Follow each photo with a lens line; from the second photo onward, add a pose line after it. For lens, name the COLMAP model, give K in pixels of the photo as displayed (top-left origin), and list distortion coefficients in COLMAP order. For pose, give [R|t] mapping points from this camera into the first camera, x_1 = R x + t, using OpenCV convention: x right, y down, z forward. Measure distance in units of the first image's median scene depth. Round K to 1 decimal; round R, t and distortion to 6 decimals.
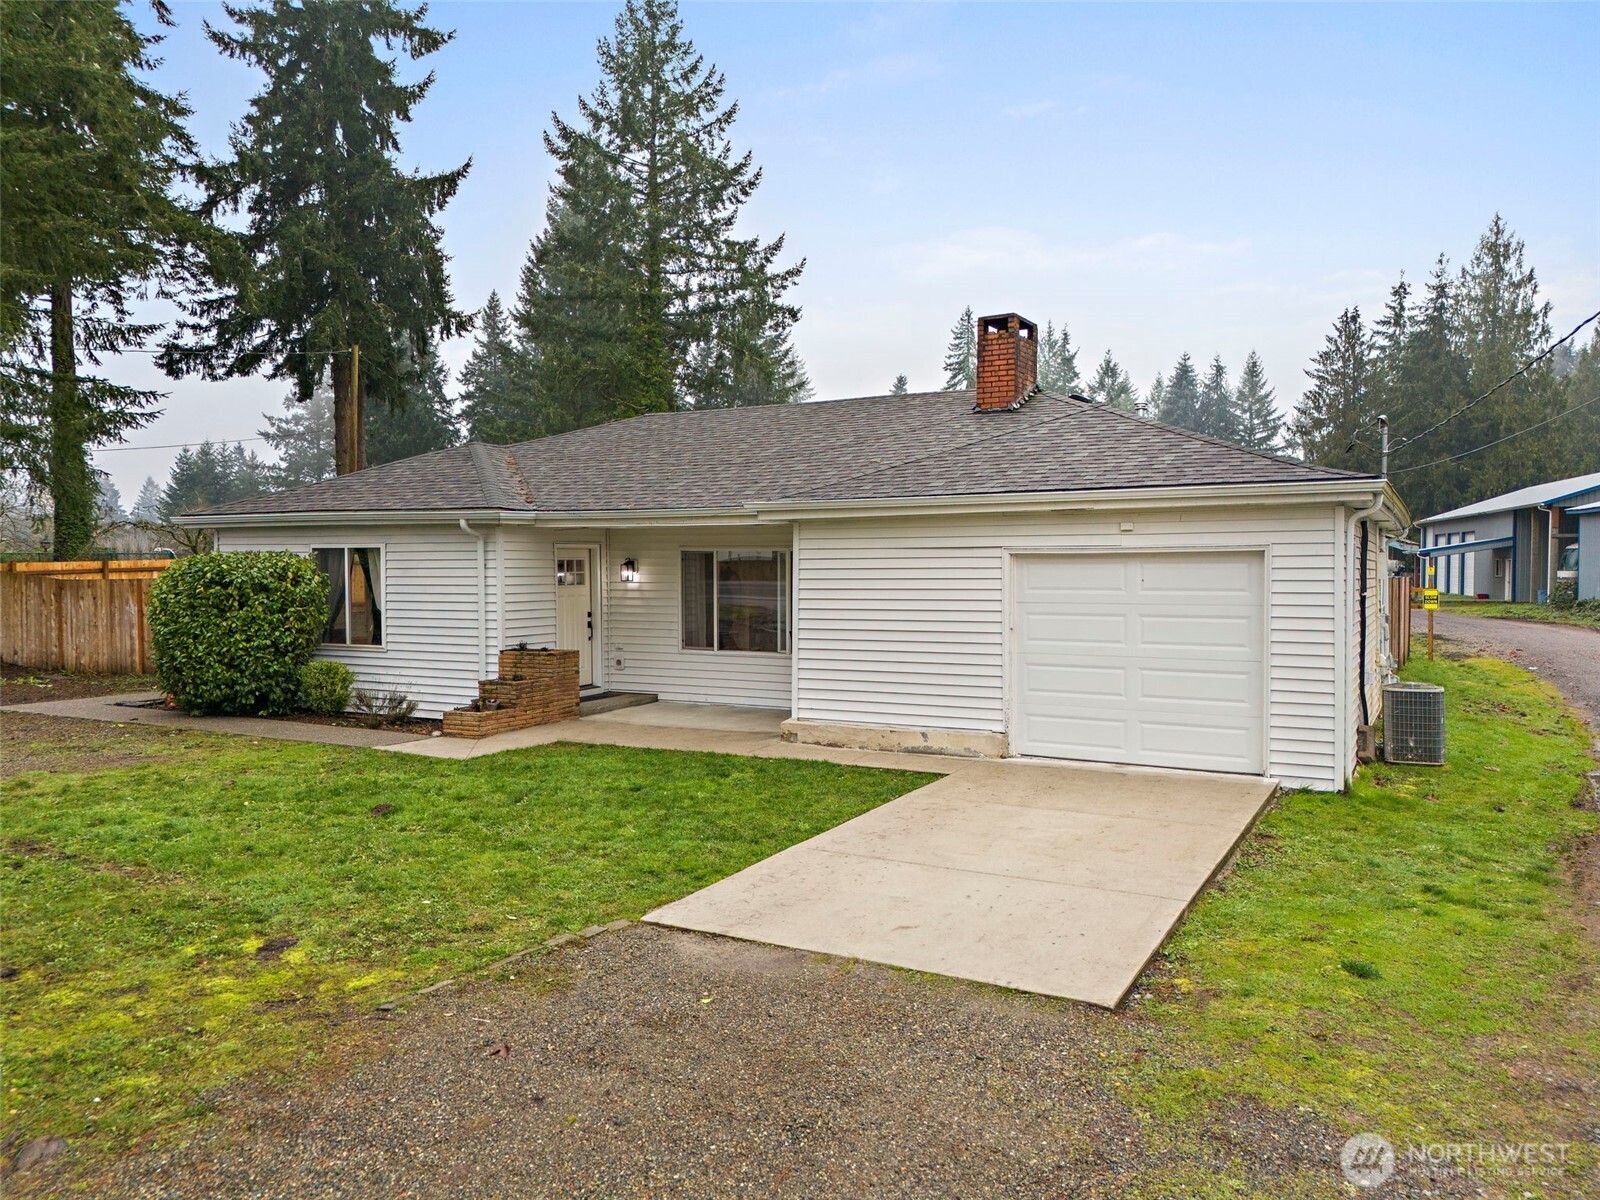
lens RADIAL K [[1186.5, 0, 800.1], [0, 1186.5, 591.3], [0, 0, 1]] dist [0.053195, -0.020235]
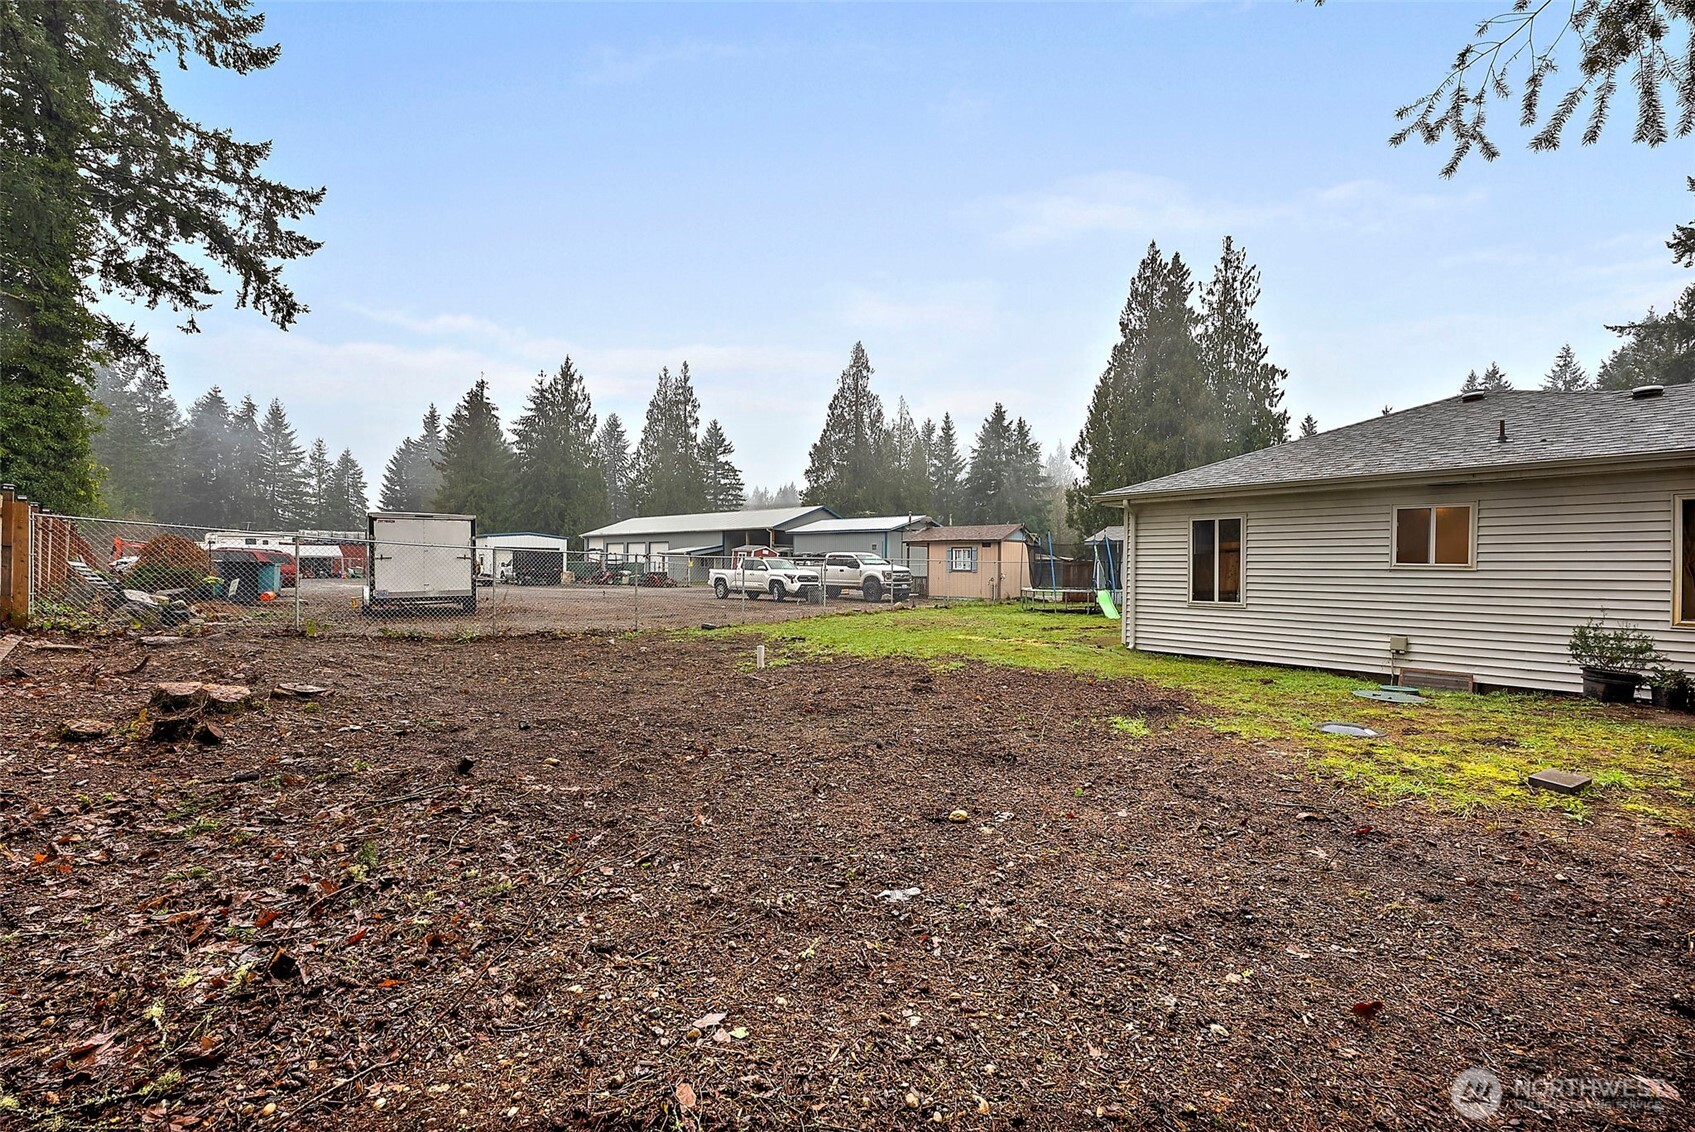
lens RADIAL K [[689.9, 0, 851.8], [0, 689.9, 570.4], [0, 0, 1]] dist [0.002739, -0.000072]
pose [[0.336614, -0.004532, 0.941632, -0.332210], [0.020839, 0.999779, -0.002637, 0.000212], [-0.941412, 0.020510, 0.336635, 0.491947]]
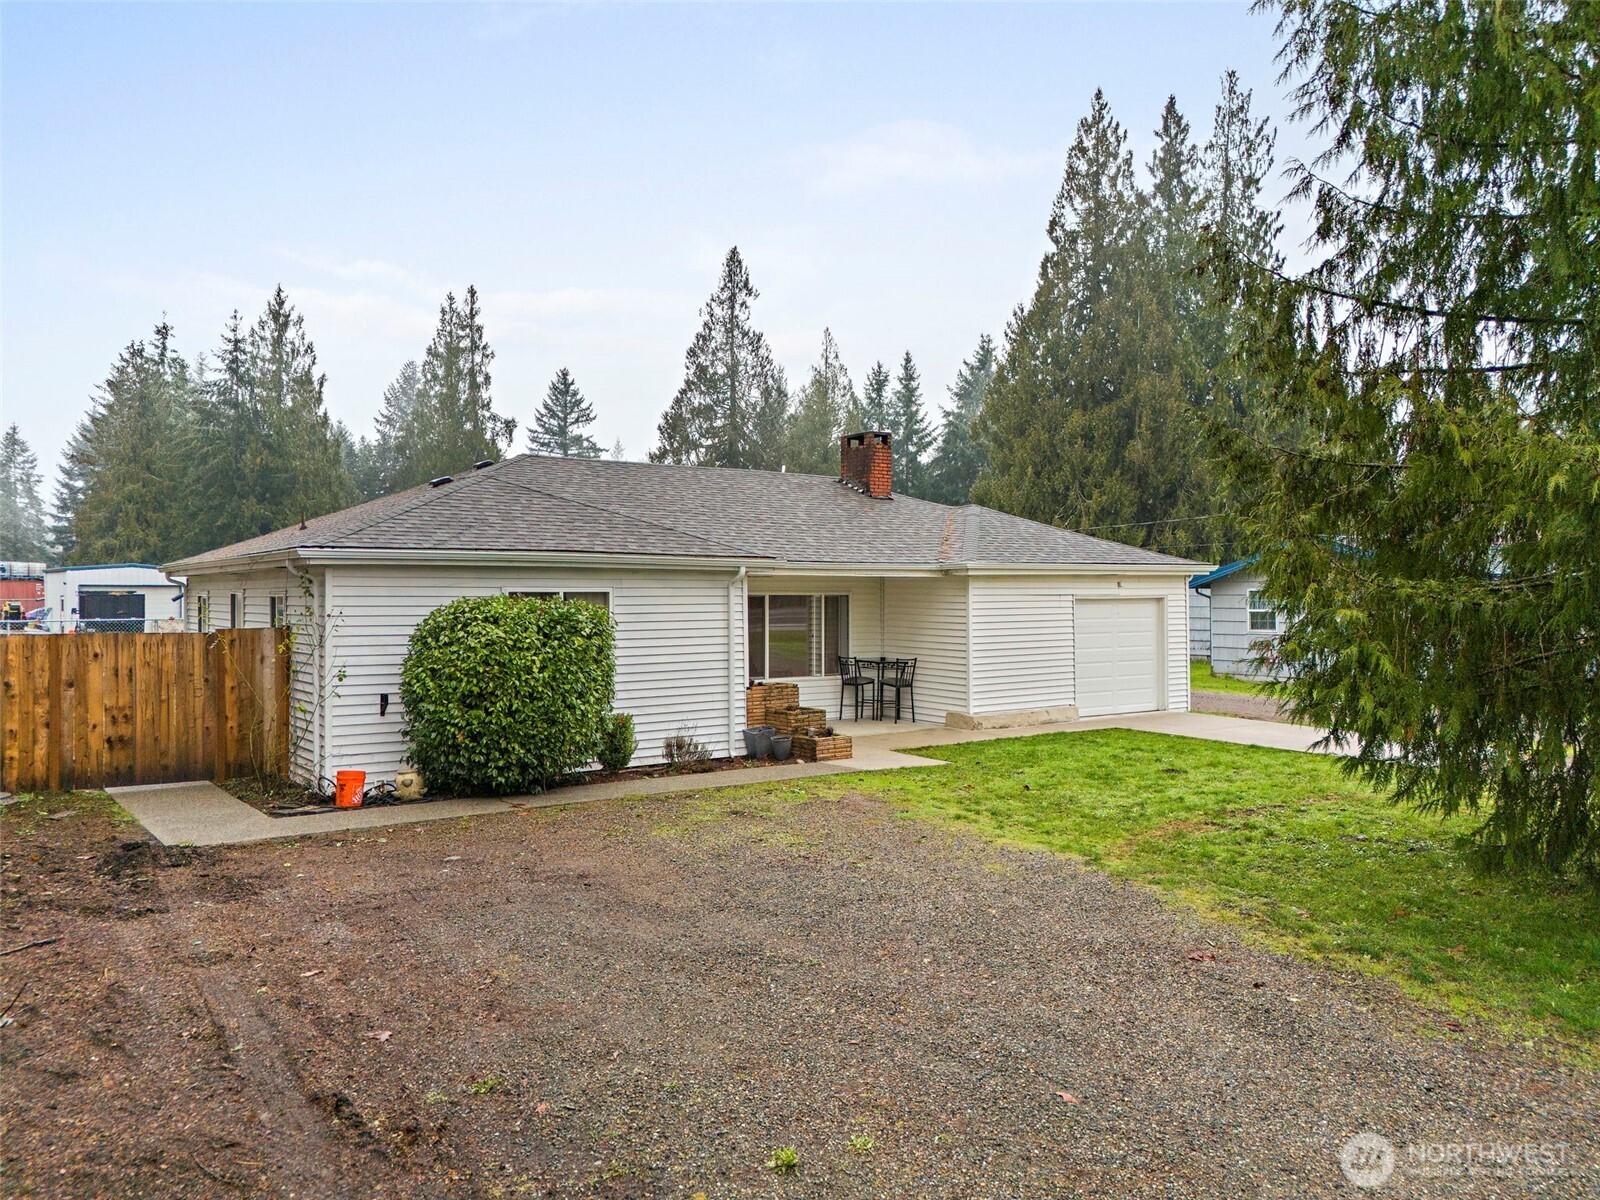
lens RADIAL K [[1186.5, 0, 802.1], [0, 1186.5, 604.0], [0, 0, 1]] dist [0.053195, -0.020235]
pose [[0.440808, -0.006894, 0.897575, -0.339409], [0.022501, 0.999741, -0.003372, -0.006069], [-0.897319, 0.021683, 0.440849, 0.134619]]
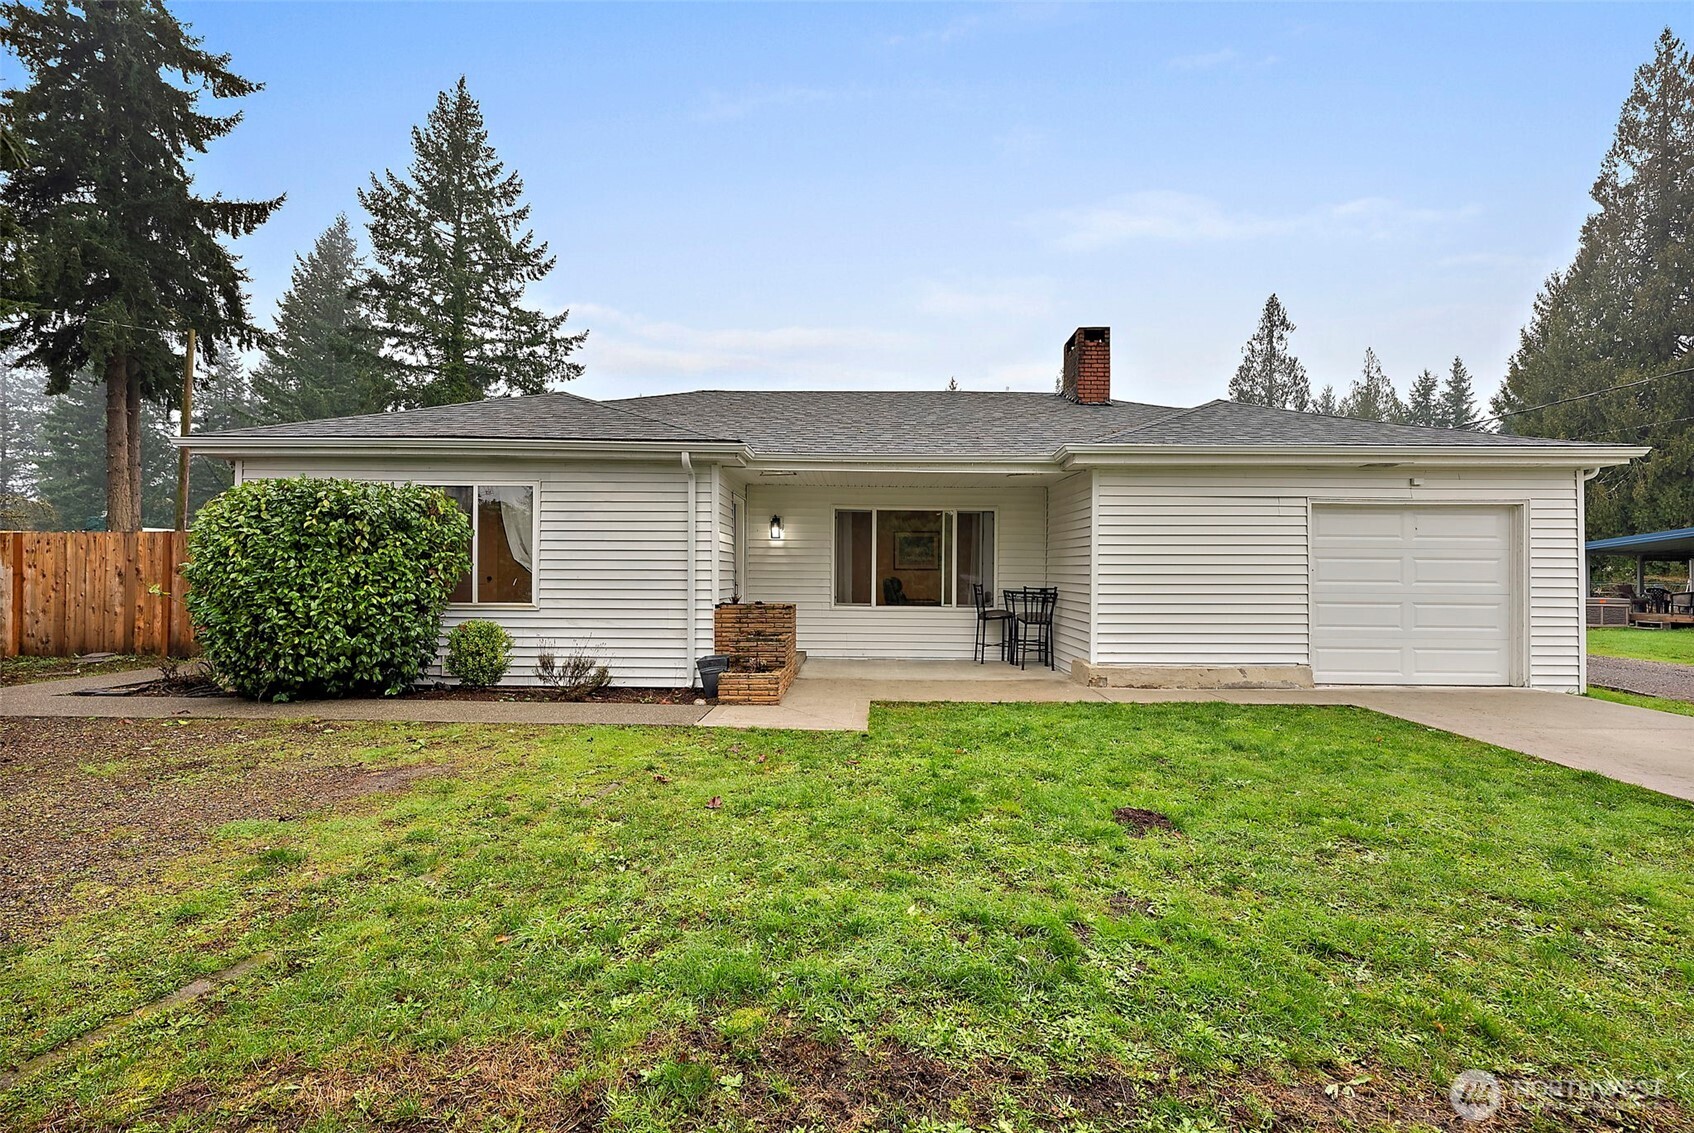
lens RADIAL K [[751.8, 0, 855.9], [0, 751.8, 567.6], [0, 0, 1]] dist [-0.000986, 0.001342]
pose [[0.884366, 0.013819, 0.466590, -0.119158], [0.000608, 0.999527, -0.030755, 0.011110], [-0.466794, 0.027483, 0.883939, 0.128785]]
